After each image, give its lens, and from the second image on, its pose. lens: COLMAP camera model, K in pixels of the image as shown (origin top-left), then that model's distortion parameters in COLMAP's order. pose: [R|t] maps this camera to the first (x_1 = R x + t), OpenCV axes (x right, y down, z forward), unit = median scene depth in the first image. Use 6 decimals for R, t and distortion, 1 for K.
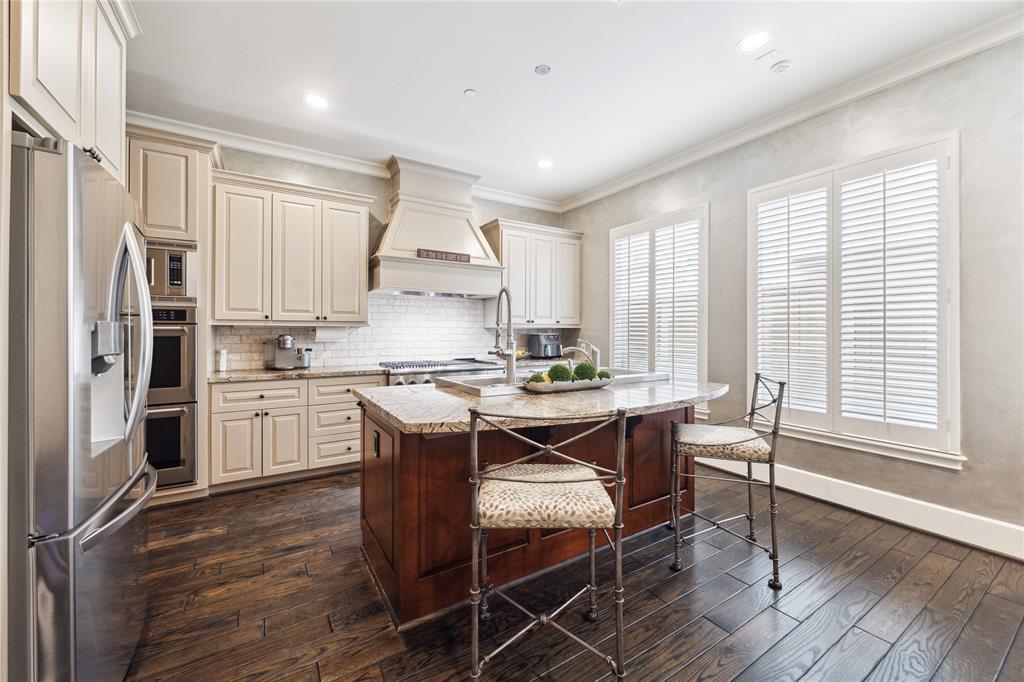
lens RADIAL K [[400.9, 0, 514.8], [0, 400.9, 331.7], [0, 0, 1]] dist [-0.001359, 0.000009]
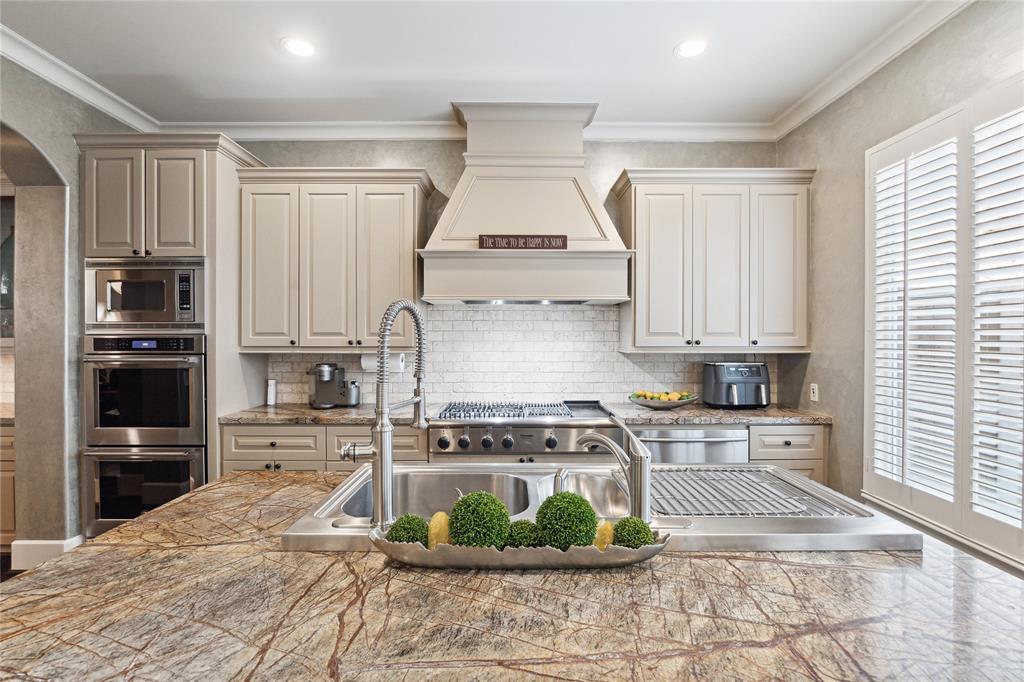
lens RADIAL K [[484.7, 0, 512.0], [0, 484.7, 341.0], [0, 0, 1]] dist [-0.017008, -0.000260]
pose [[0.849296, 0.004481, -0.527897, 0.223399], [0.000836, 0.999951, 0.009833, -0.042487], [0.527916, -0.008793, 0.849251, 0.359116]]
